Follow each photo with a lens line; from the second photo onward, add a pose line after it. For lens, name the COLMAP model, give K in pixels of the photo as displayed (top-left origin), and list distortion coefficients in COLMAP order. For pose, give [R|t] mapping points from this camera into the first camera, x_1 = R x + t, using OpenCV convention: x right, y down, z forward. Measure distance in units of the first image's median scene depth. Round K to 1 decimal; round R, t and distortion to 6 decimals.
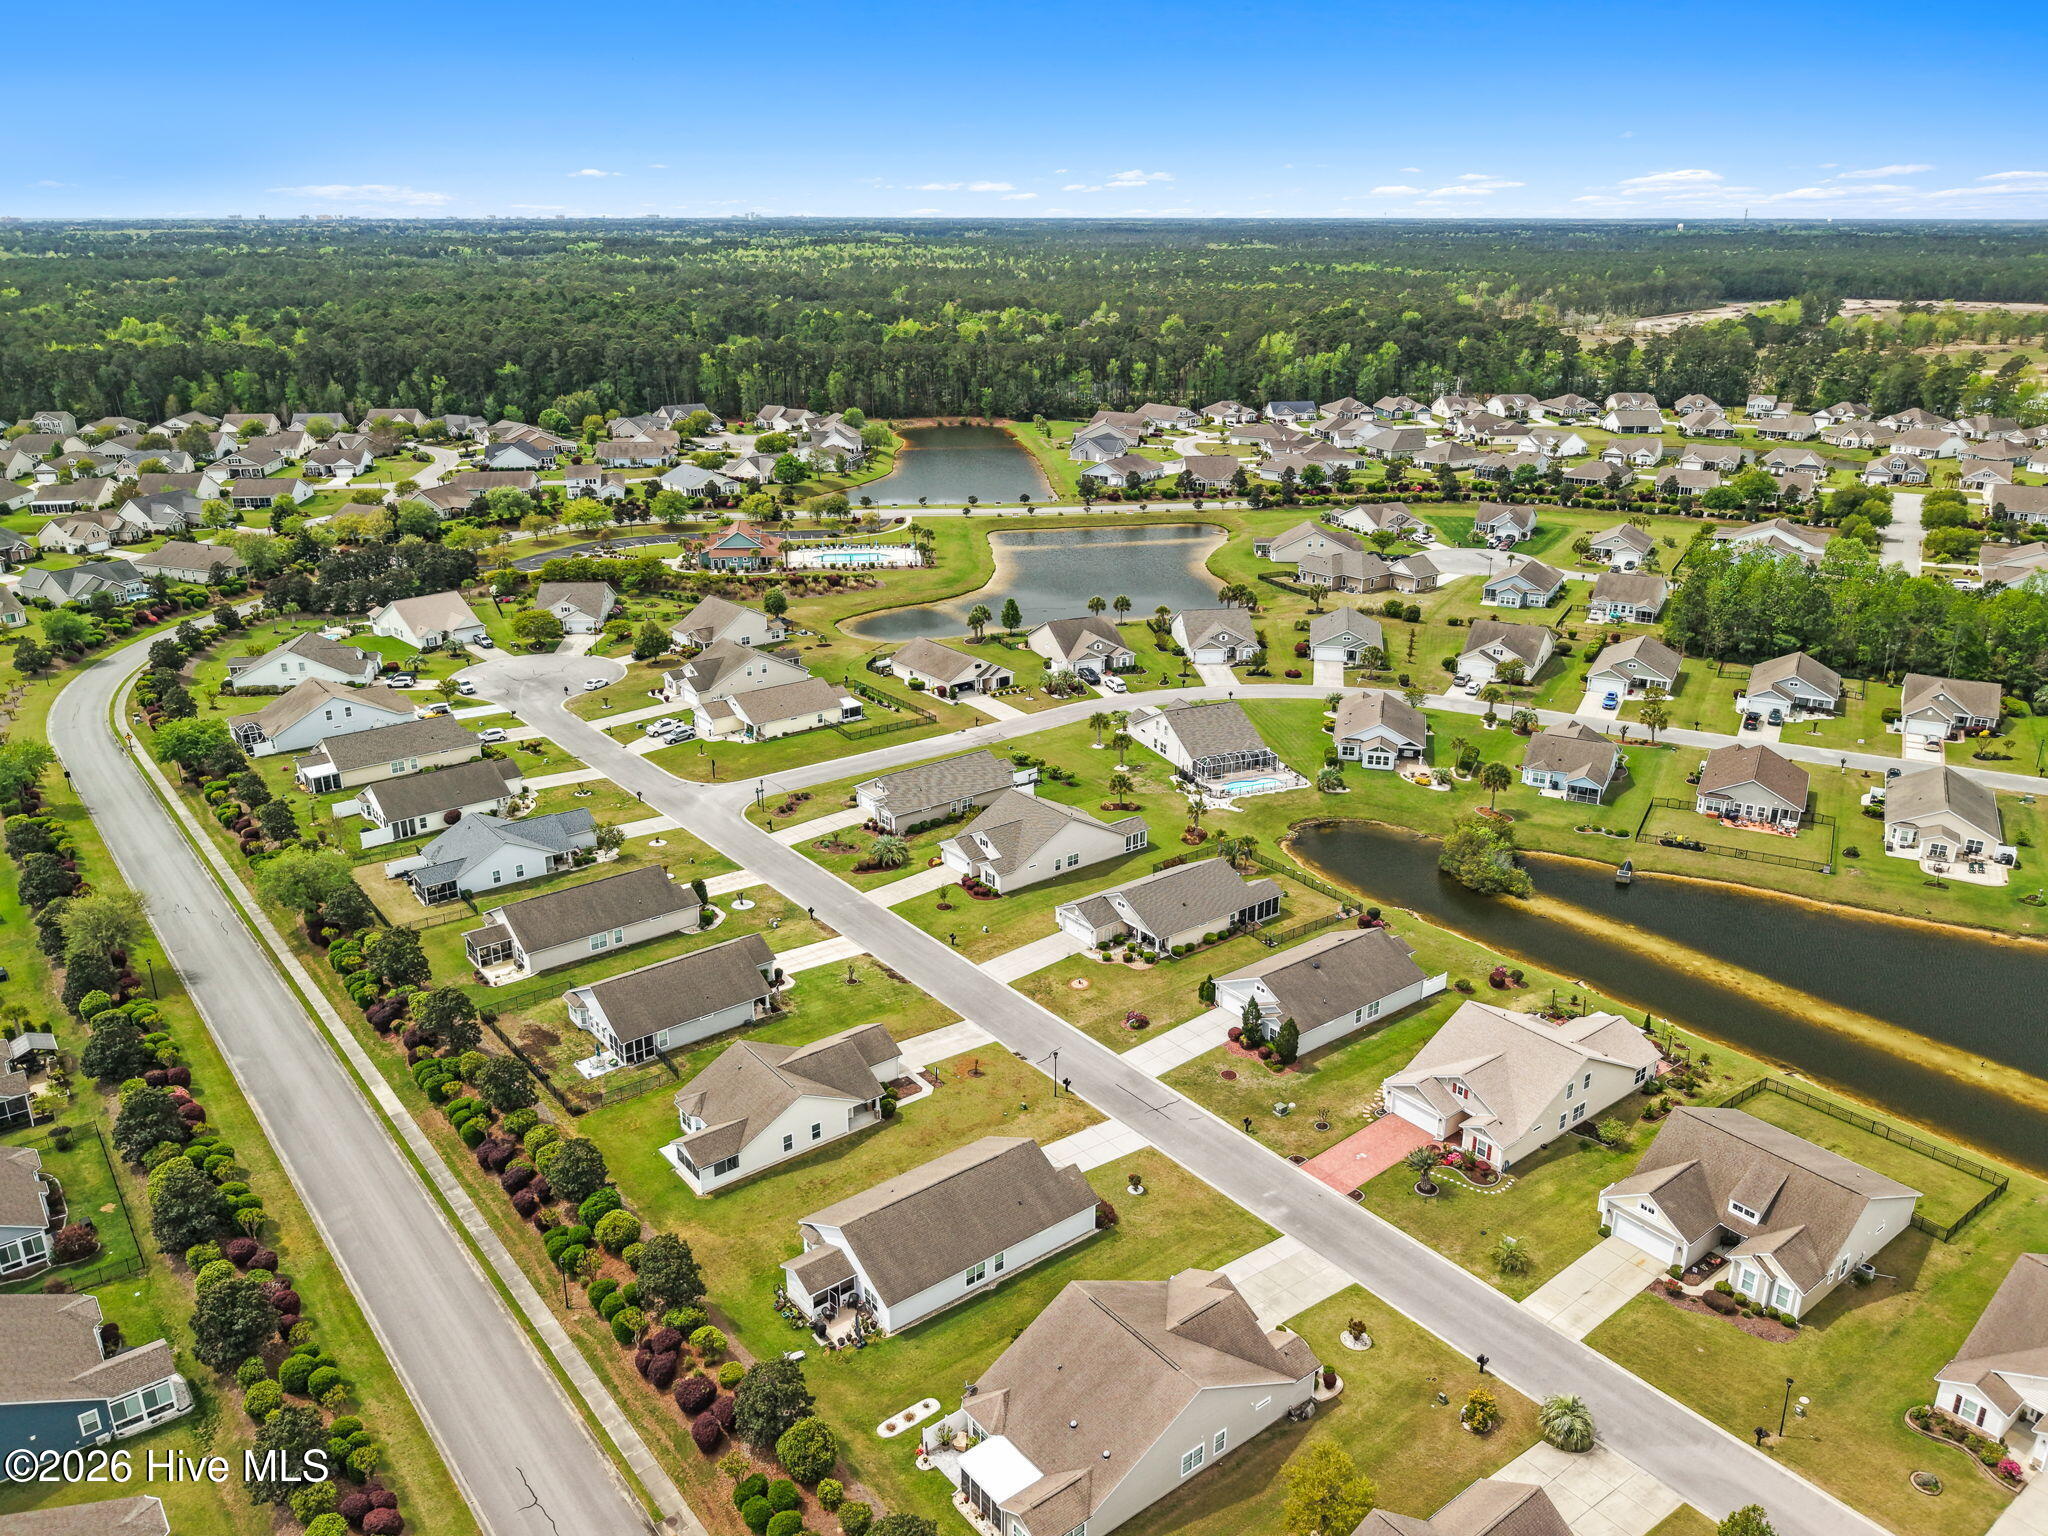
lens RADIAL K [[1515.5, 0, 1025.0], [0, 1515.5, 733.7], [0, 0, 1]] dist [0.073723, -0.142592]
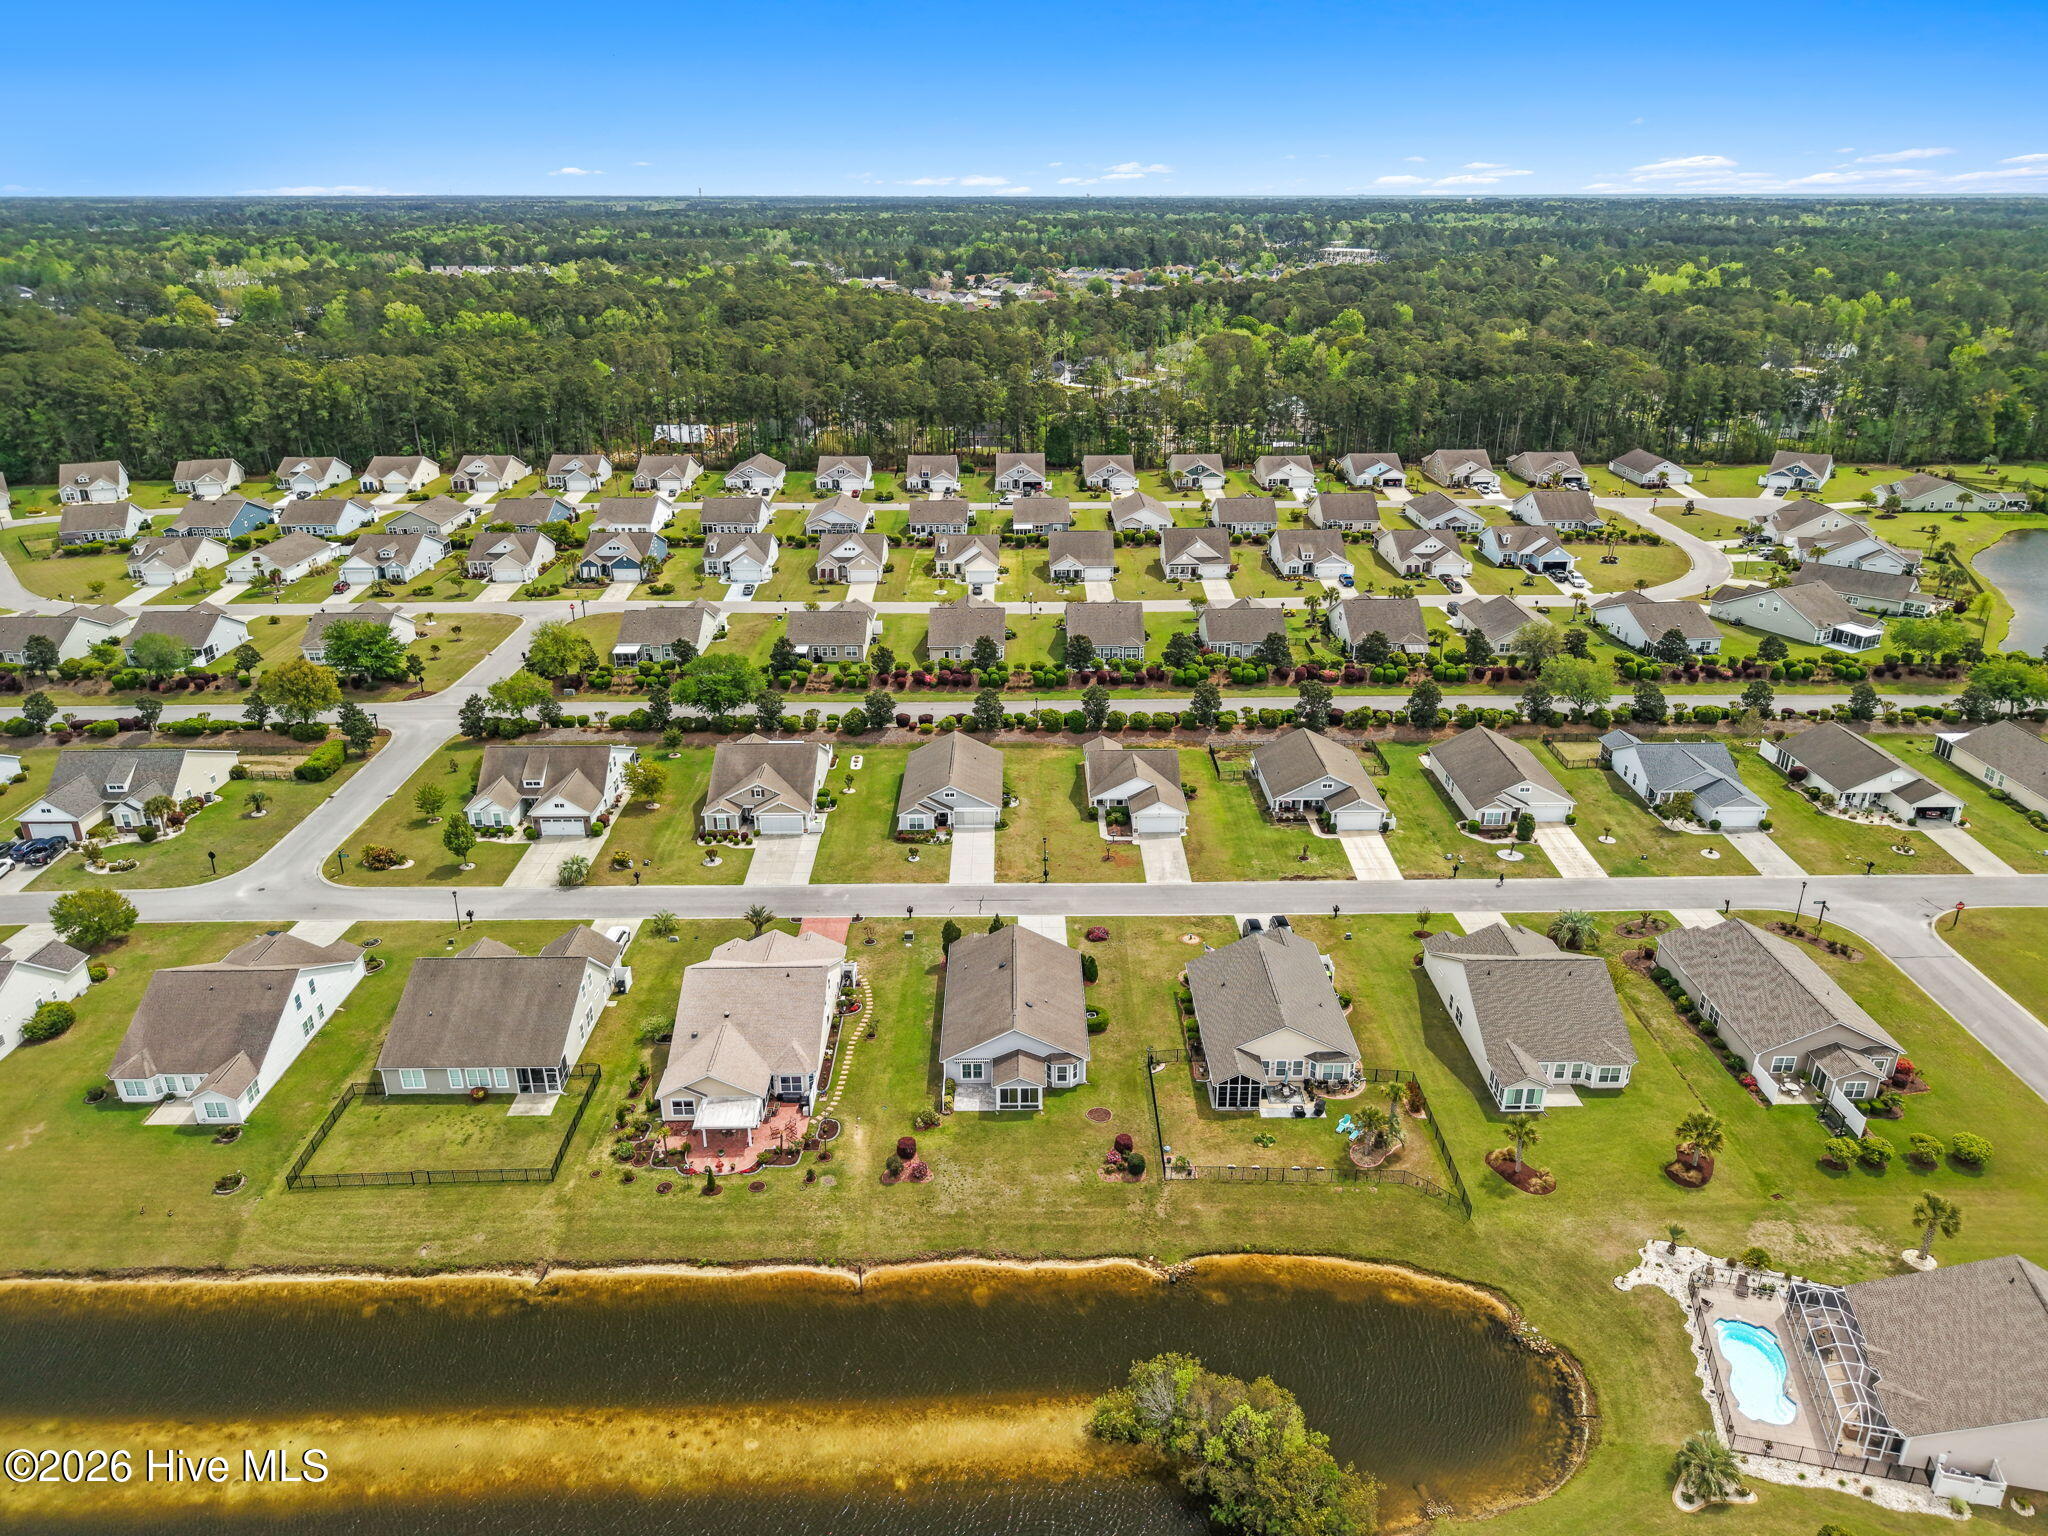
lens RADIAL K [[1374.0, 0, 1024.0], [0, 1374.0, 768.0], [0, 0, 1]] dist [0.055118, -0.085718]
pose [[-0.607003, 0.306953, -0.733027, 0.668562], [-0.254162, 0.798965, 0.545030, -0.353770], [0.752961, 0.517142, -0.406958, 1.134752]]
